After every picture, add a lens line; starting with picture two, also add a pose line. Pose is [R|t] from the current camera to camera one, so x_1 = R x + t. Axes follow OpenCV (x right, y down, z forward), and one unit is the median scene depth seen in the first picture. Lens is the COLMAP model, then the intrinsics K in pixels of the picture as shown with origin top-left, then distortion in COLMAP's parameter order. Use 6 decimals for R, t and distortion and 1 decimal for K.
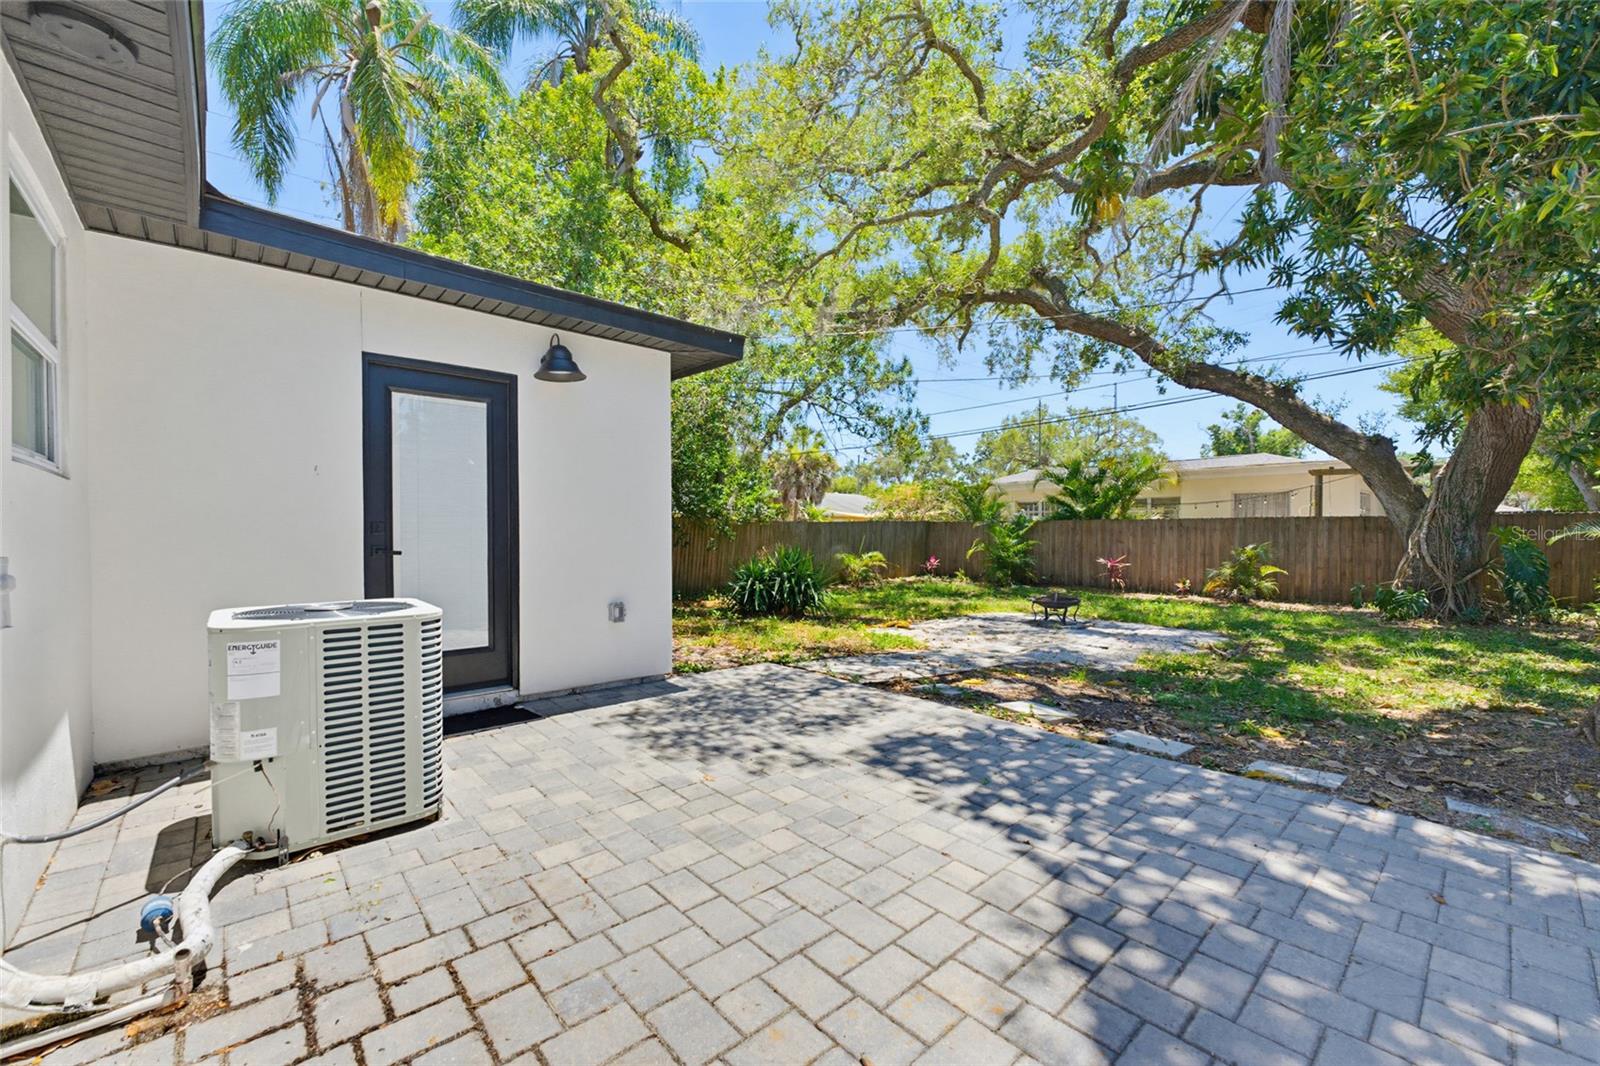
lens RADIAL K [[634.1, 0, 809.7], [0, 634.1, 545.1], [0, 0, 1]] dist [-0.000744, 0.000105]
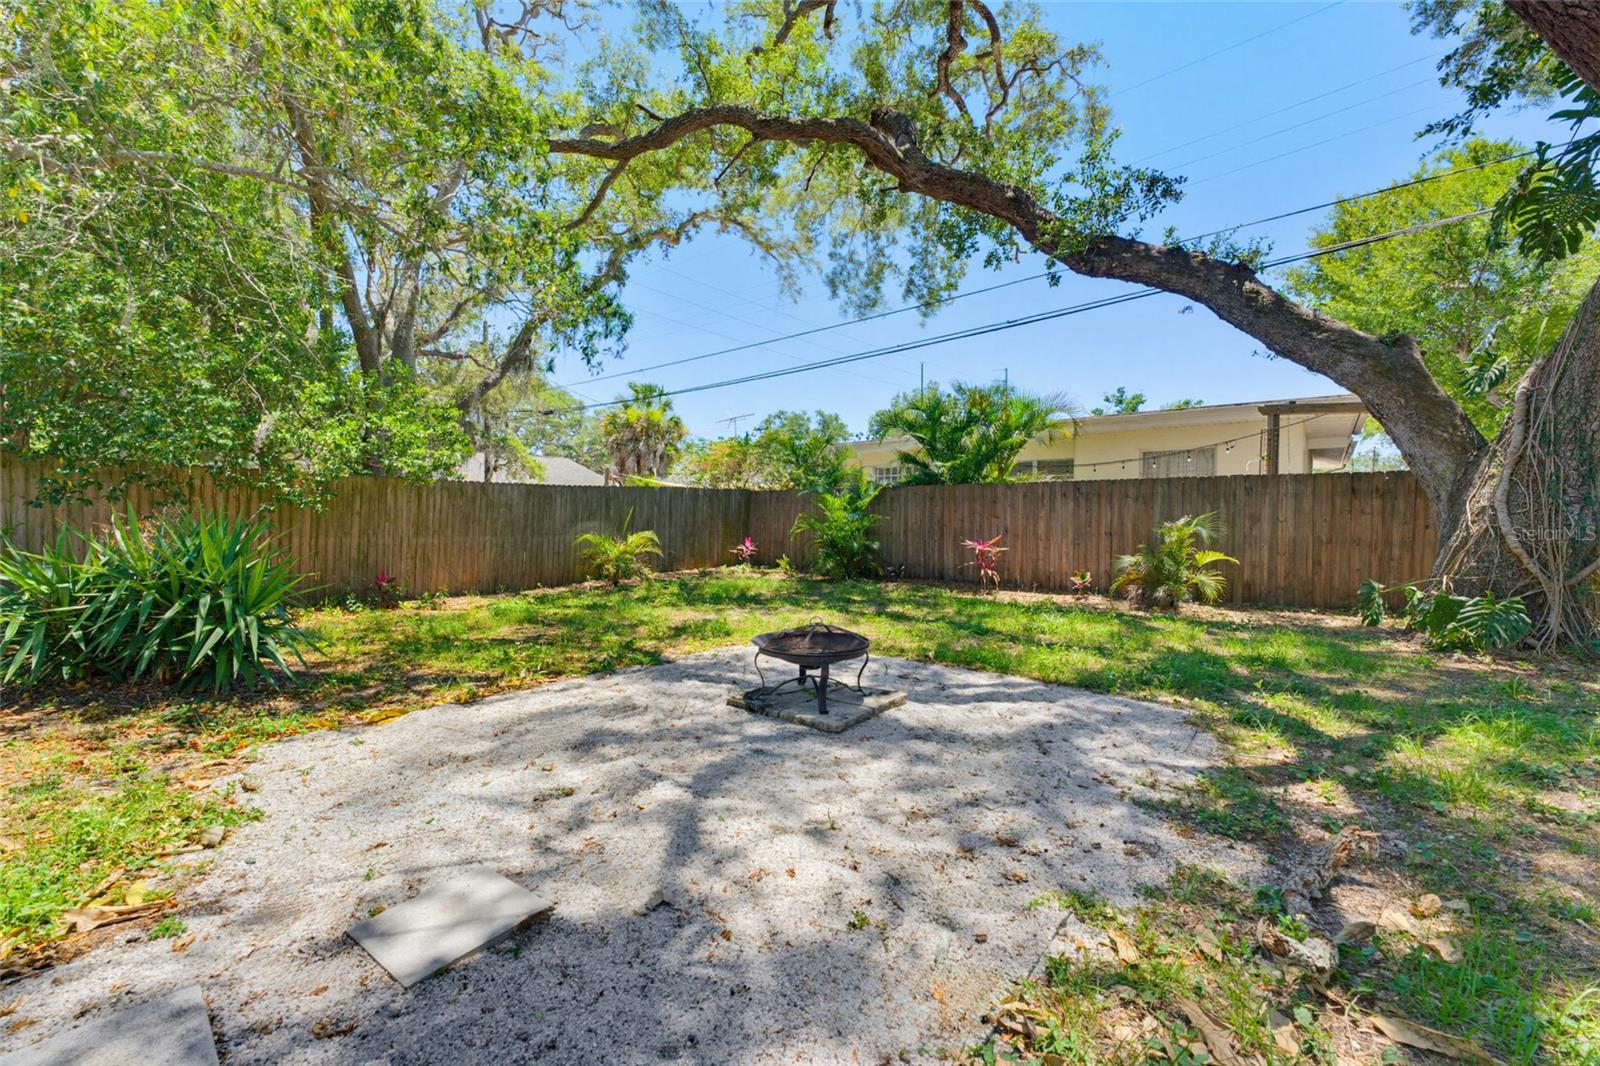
lens RADIAL K [[632.7, 0, 797.8], [0, 632.7, 532.8], [0, 0, 1]] dist [-0.003252, 0.000436]
pose [[0.991543, -0.001831, 0.129767, 0.188701], [0.000798, 0.999968, 0.008010, 0.007410], [-0.129777, -0.007838, 0.991512, 0.345958]]
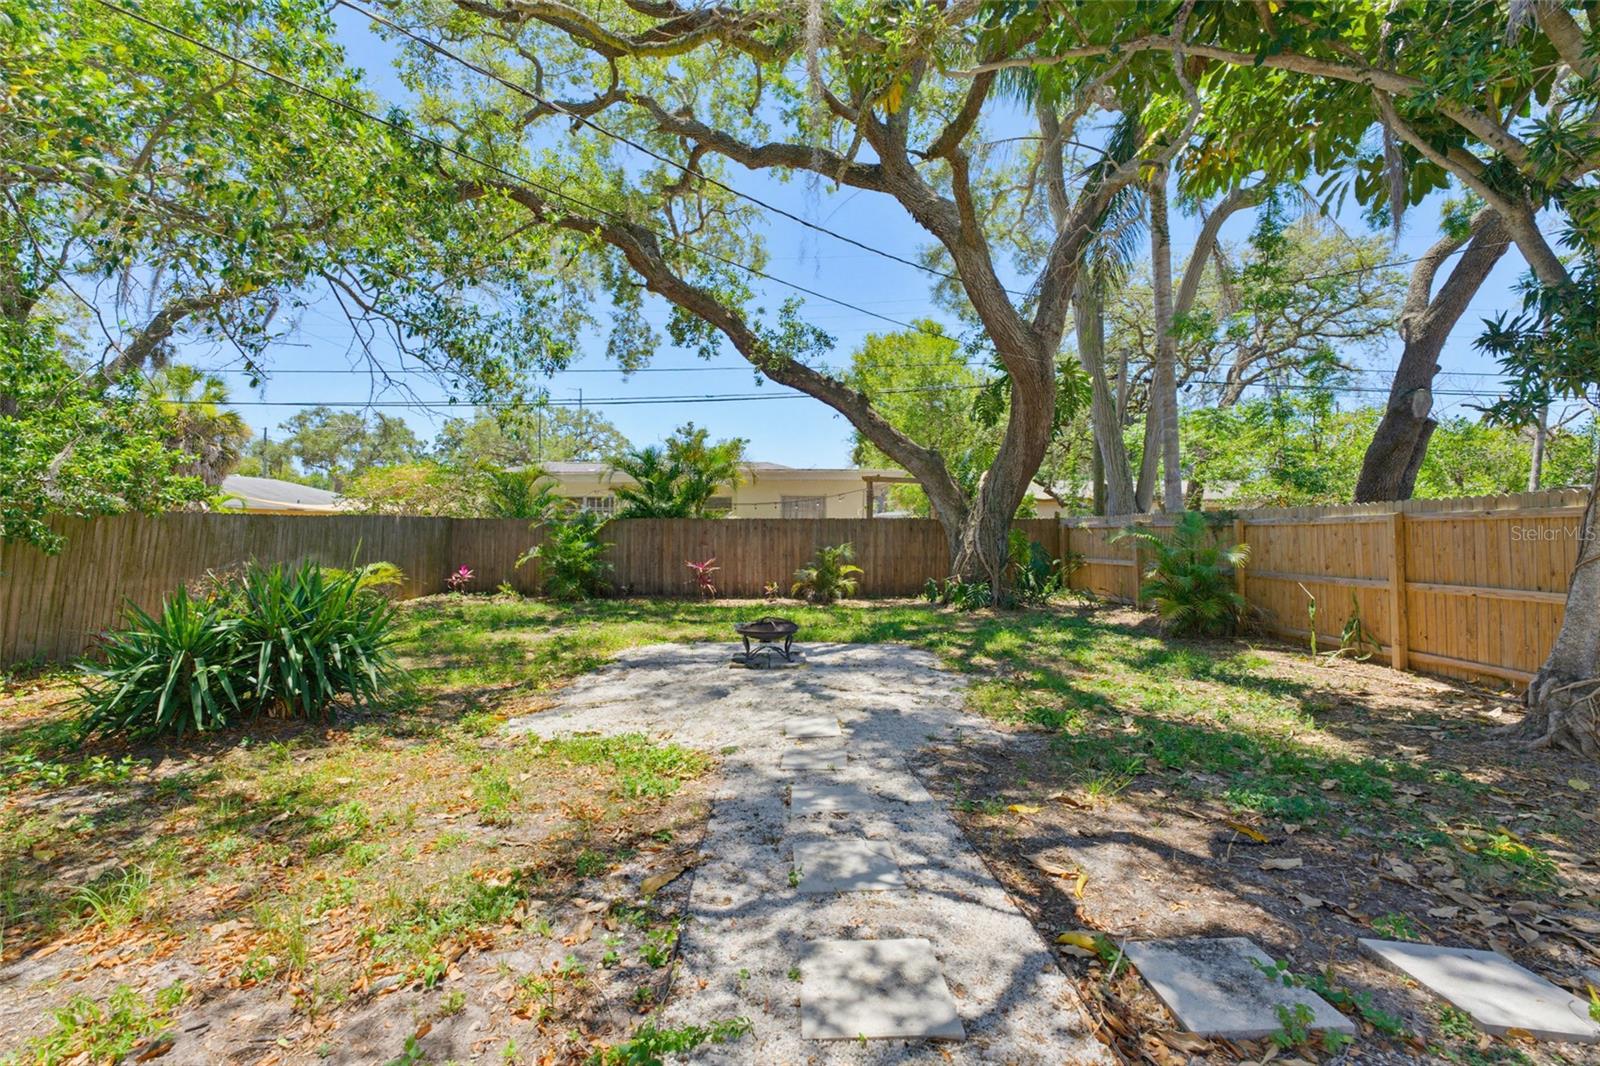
lens RADIAL K [[632.7, 0, 797.8], [0, 632.7, 532.8], [0, 0, 1]] dist [-0.003252, 0.000436]
pose [[0.702523, 0.000019, 0.711661, -0.060417], [0.013432, 0.999822, -0.013287, -0.006607], [-0.711534, 0.018893, 0.702397, 0.268625]]
